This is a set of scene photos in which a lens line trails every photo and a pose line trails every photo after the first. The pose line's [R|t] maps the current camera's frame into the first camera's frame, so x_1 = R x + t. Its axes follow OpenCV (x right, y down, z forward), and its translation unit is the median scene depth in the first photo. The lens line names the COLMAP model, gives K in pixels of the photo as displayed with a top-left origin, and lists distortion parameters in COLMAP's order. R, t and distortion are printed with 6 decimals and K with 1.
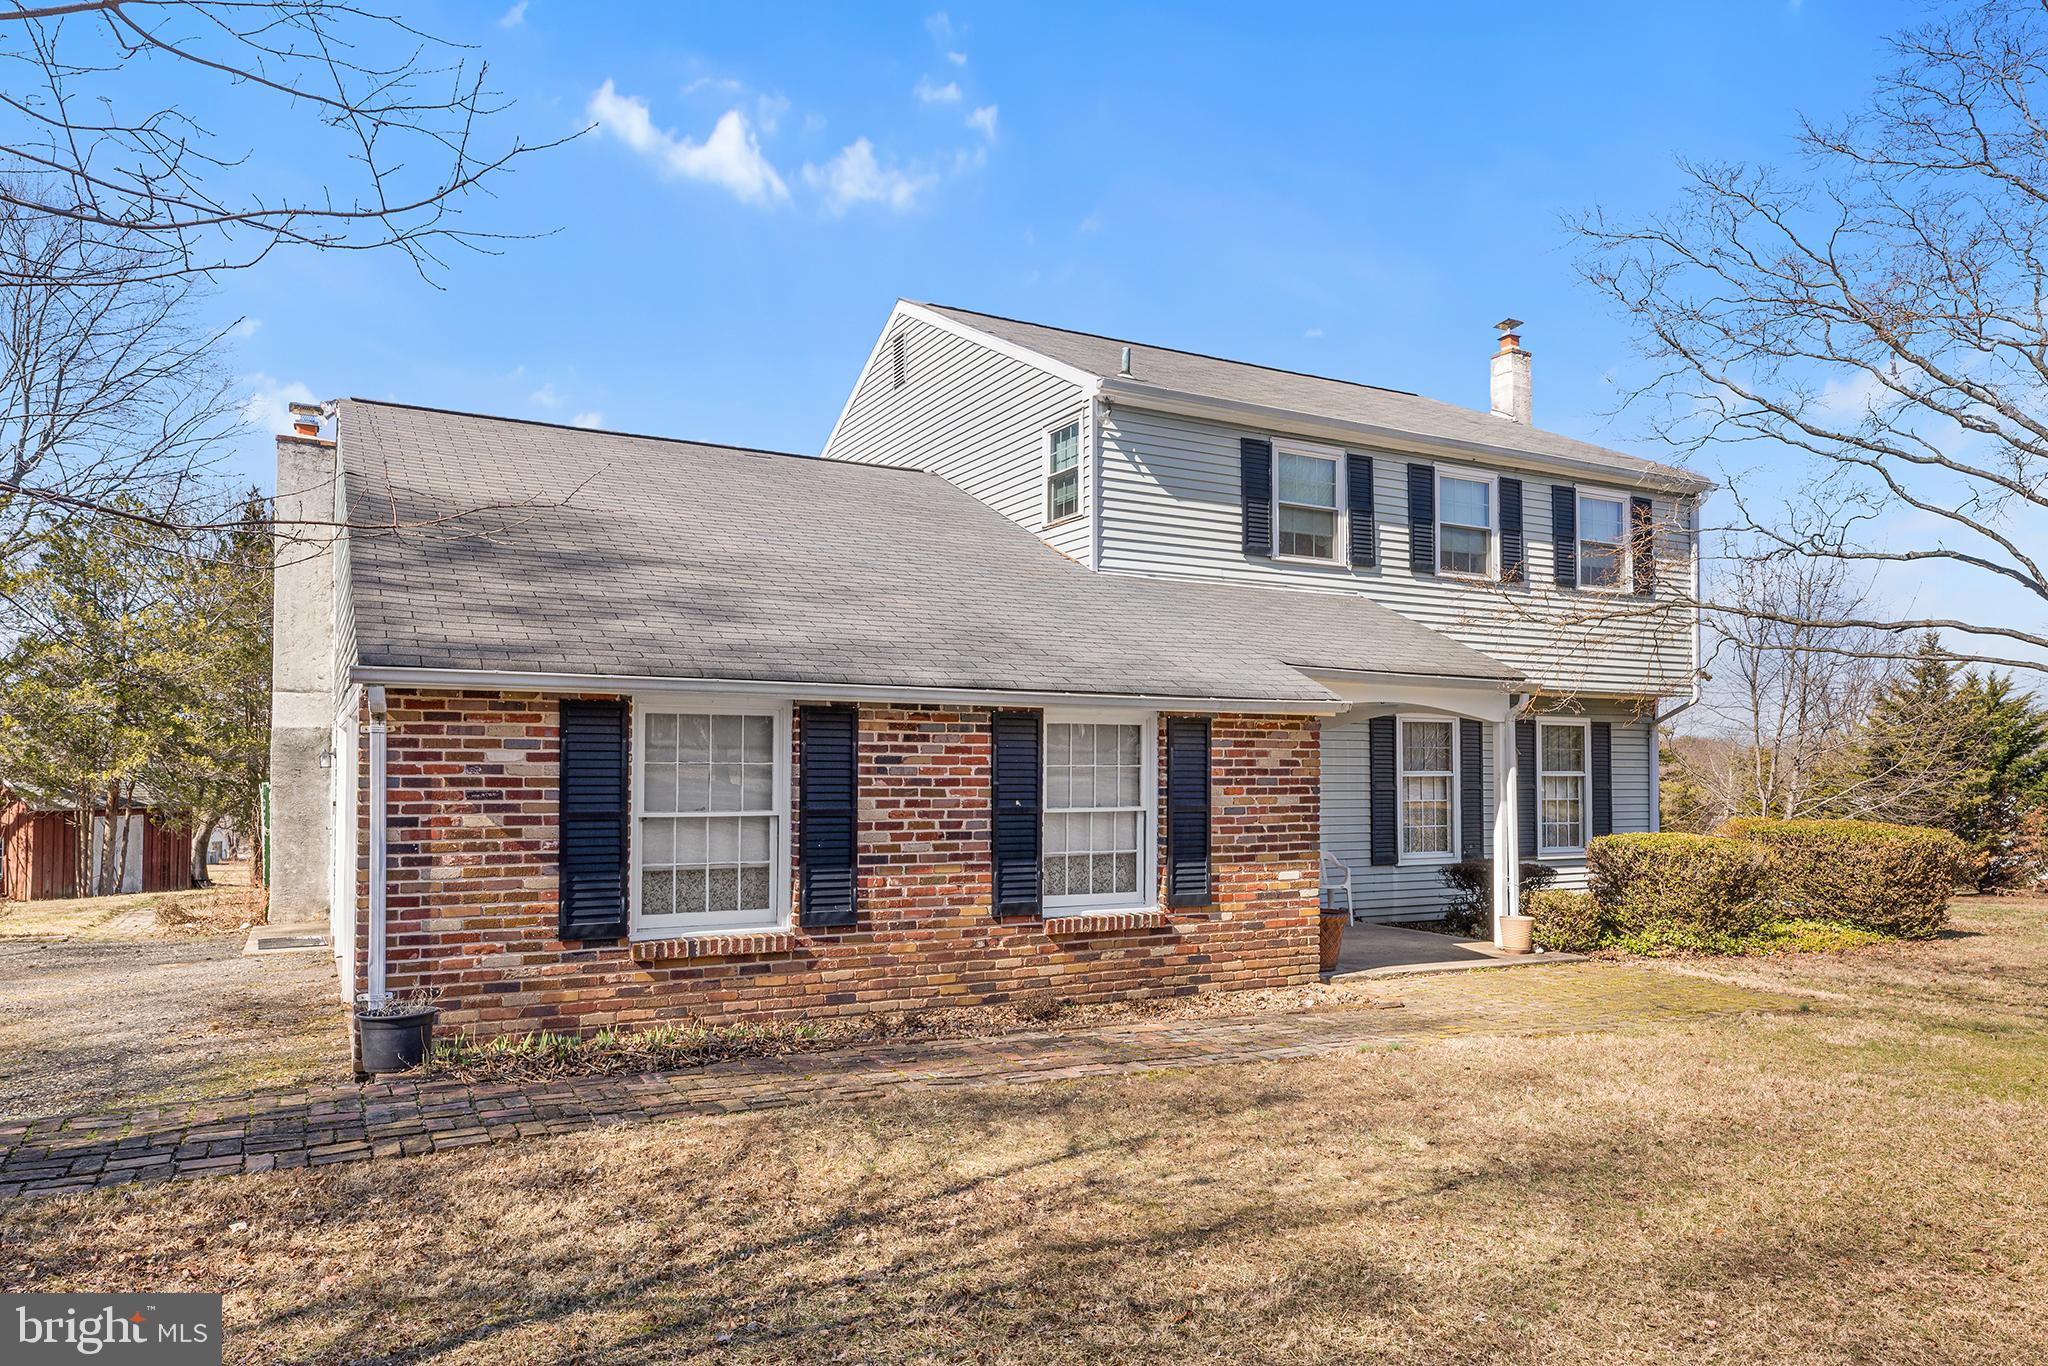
lens RADIAL K [[1321.2, 0, 1026.2], [0, 1321.2, 683.5], [0, 0, 1]] dist [0.011521, 0.001002]
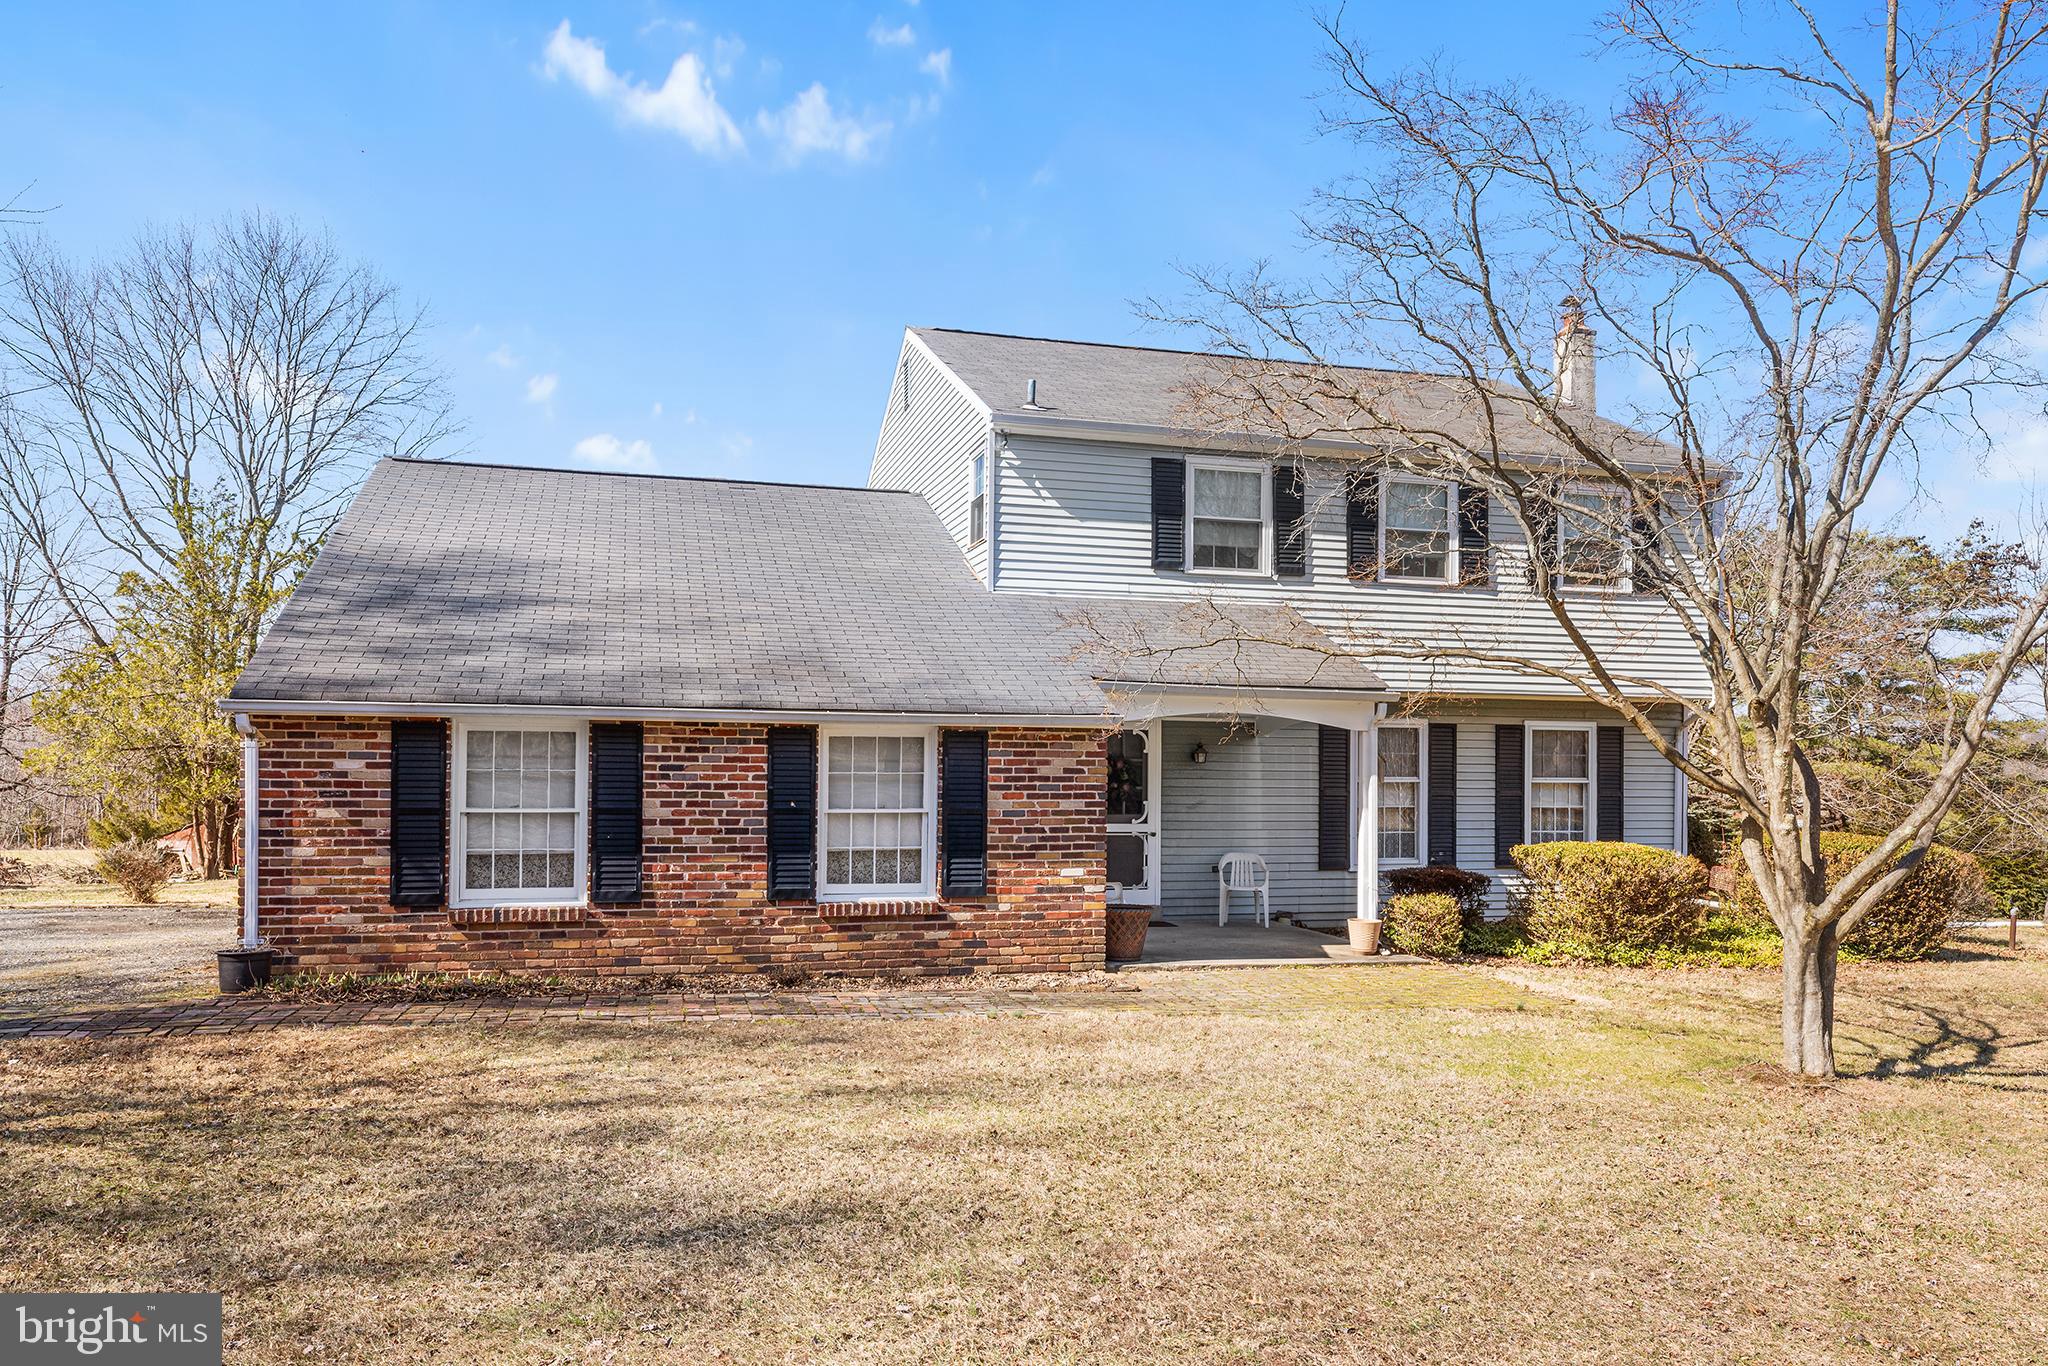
lens RADIAL K [[1448.5, 0, 1025.2], [0, 1448.5, 689.6], [0, 0, 1]] dist [0.009375, -0.000737]
pose [[0.975324, -0.006063, -0.220695, 0.442997], [0.008873, 0.999892, 0.011744, -0.023482], [0.220600, -0.013412, 0.975272, -0.198047]]
